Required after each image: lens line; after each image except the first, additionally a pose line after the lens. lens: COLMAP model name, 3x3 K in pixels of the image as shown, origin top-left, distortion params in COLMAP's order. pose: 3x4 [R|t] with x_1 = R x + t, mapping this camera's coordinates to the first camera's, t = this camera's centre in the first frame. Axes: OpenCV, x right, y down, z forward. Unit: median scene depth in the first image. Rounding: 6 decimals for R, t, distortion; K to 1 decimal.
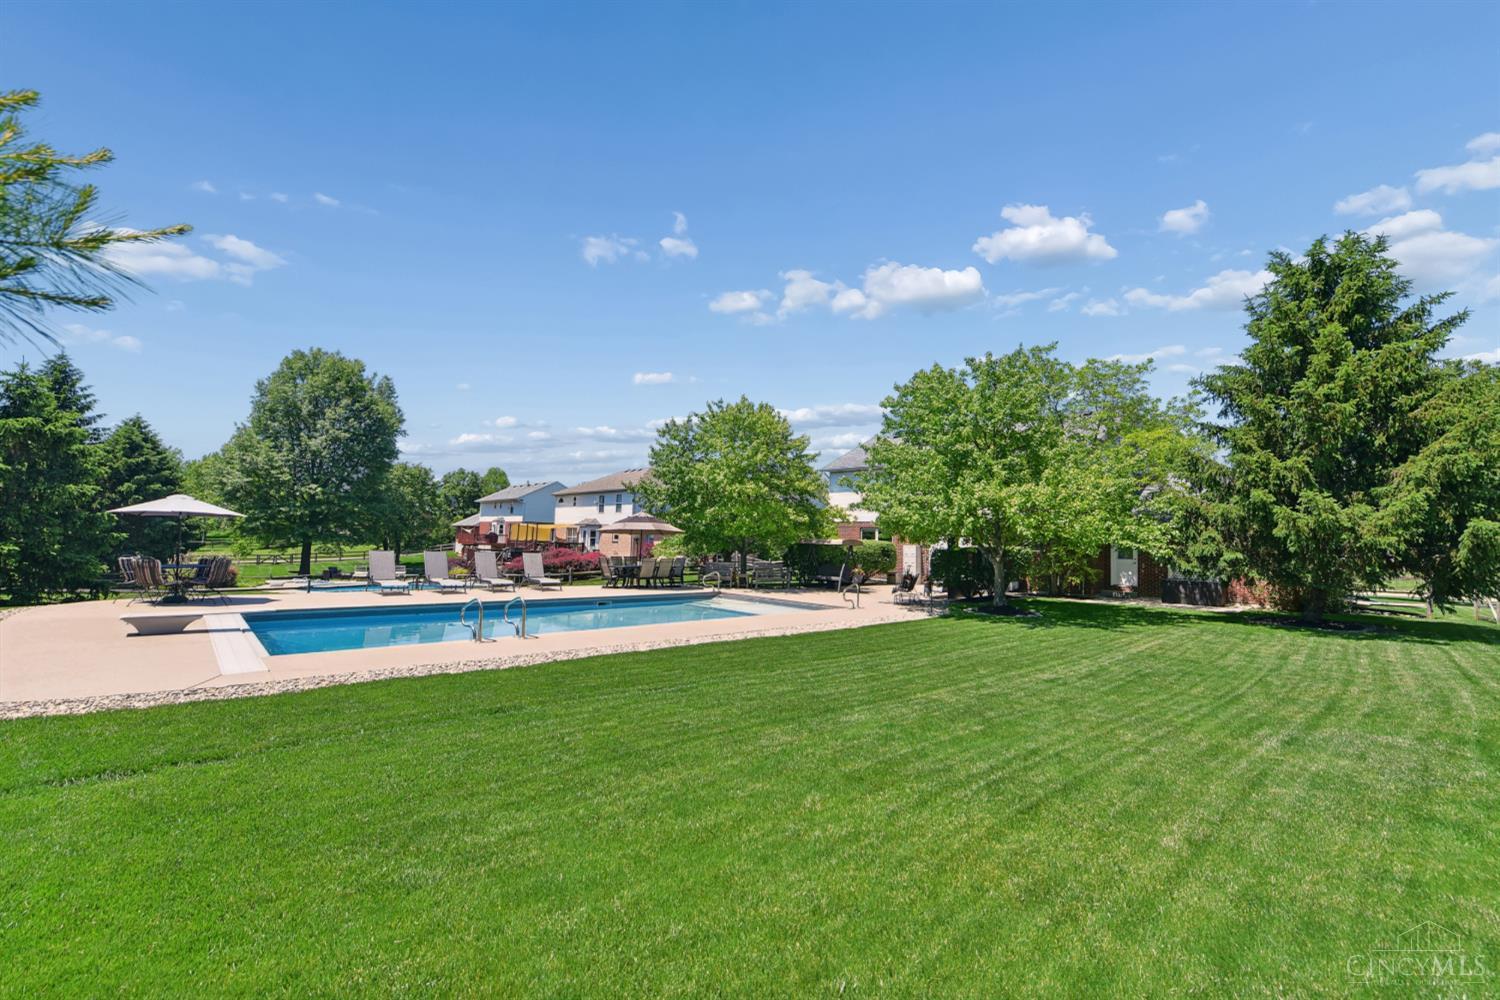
lens RADIAL K [[614.9, 0, 757.1], [0, 614.9, 502.9], [0, 0, 1]] dist [-0.016206, -0.001017]
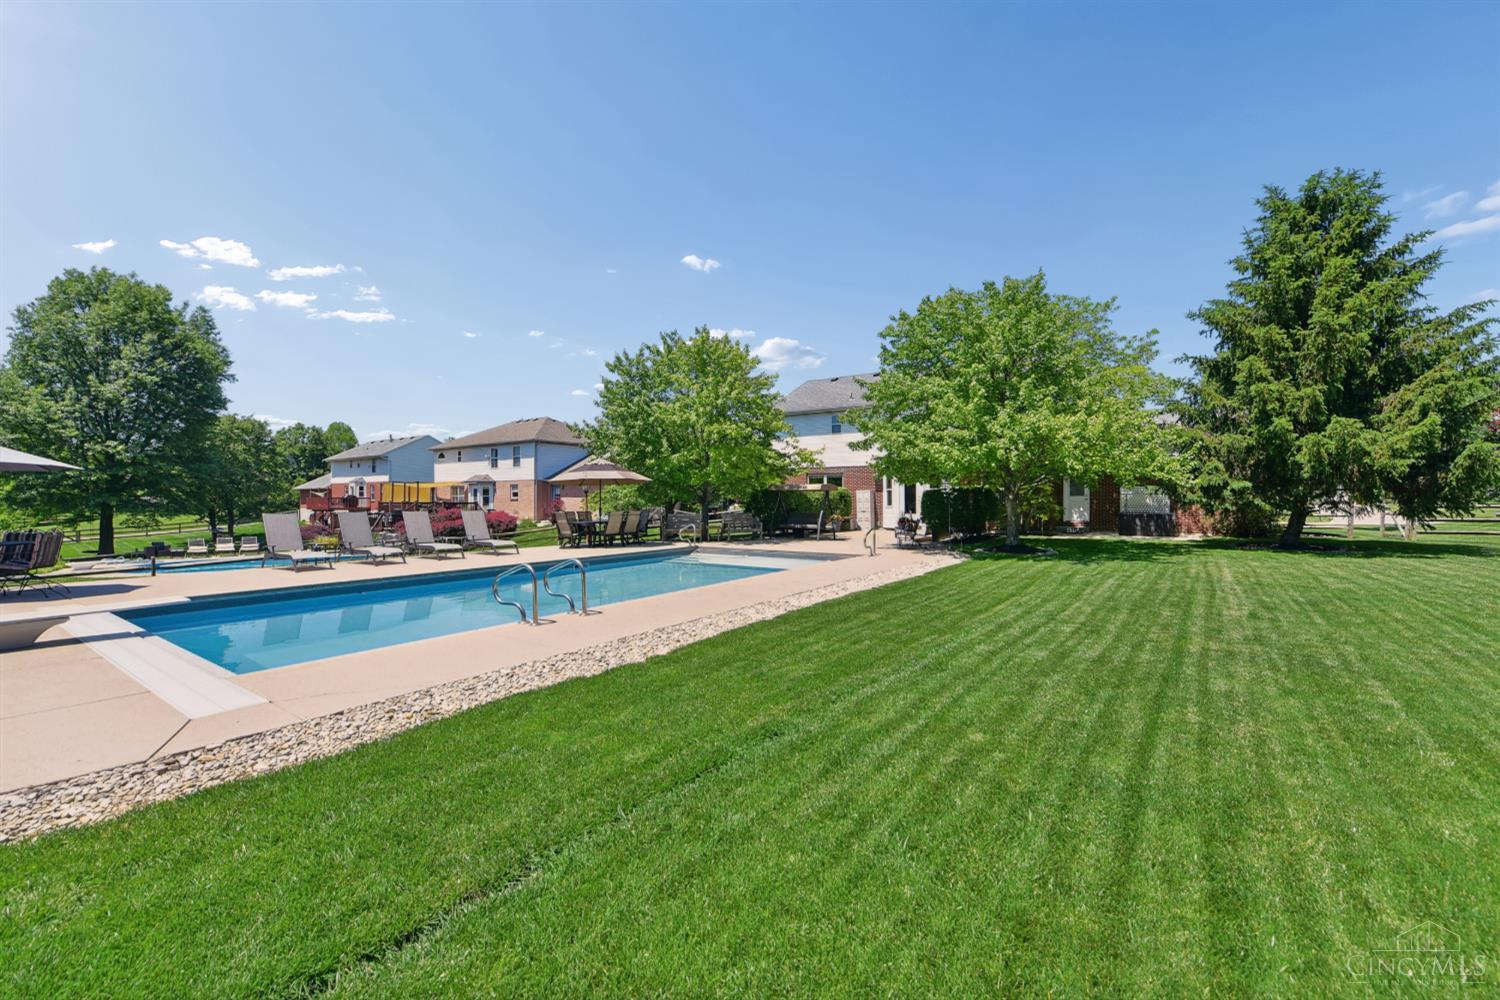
lens RADIAL K [[614.9, 0, 758.1], [0, 614.9, 496.7], [0, 0, 1]] dist [-0.016206, -0.001017]
pose [[0.977560, -0.033539, 0.207972, -0.139642], [0.020234, 0.997629, 0.065775, 0.014363], [-0.209685, -0.060091, 0.975921, 0.102728]]
